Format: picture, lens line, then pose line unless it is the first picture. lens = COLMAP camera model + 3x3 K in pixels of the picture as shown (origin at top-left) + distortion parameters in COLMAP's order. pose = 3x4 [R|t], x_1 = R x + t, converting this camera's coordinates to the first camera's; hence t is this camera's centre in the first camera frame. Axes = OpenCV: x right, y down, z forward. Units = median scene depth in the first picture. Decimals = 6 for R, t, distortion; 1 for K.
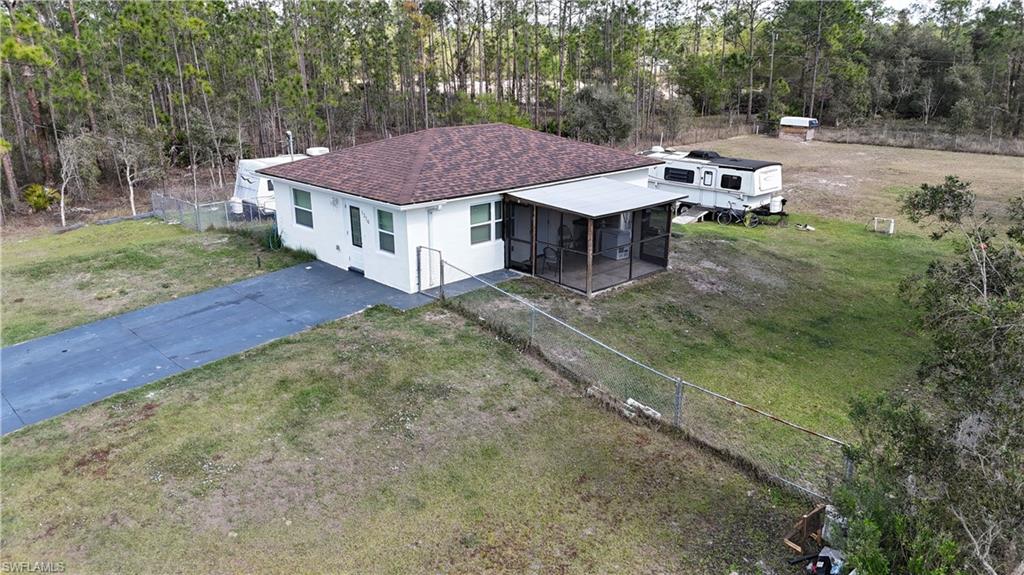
lens RADIAL K [[755.0, 0, 513.0], [0, 755.0, 289.2], [0, 0, 1]] dist [0.061052, -0.054185]
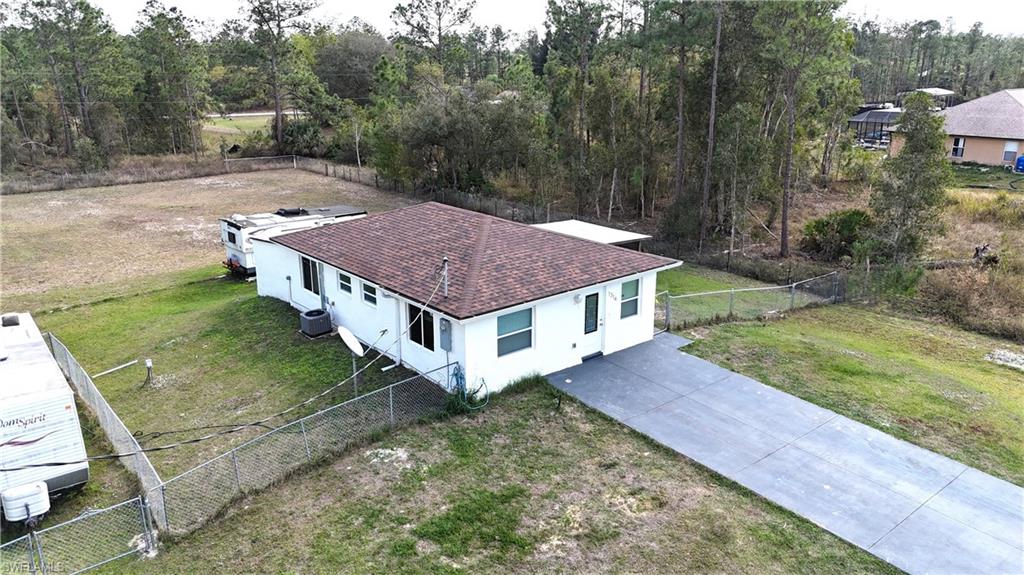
lens RADIAL K [[754.4, 0, 512.8], [0, 754.4, 284.2], [0, 0, 1]] dist [0.081996, -0.086835]
pose [[0.052971, -0.275885, 0.959730, -1.157022], [0.294376, 0.922685, 0.248988, -0.396575], [-0.954221, 0.269332, 0.130089, 0.953853]]
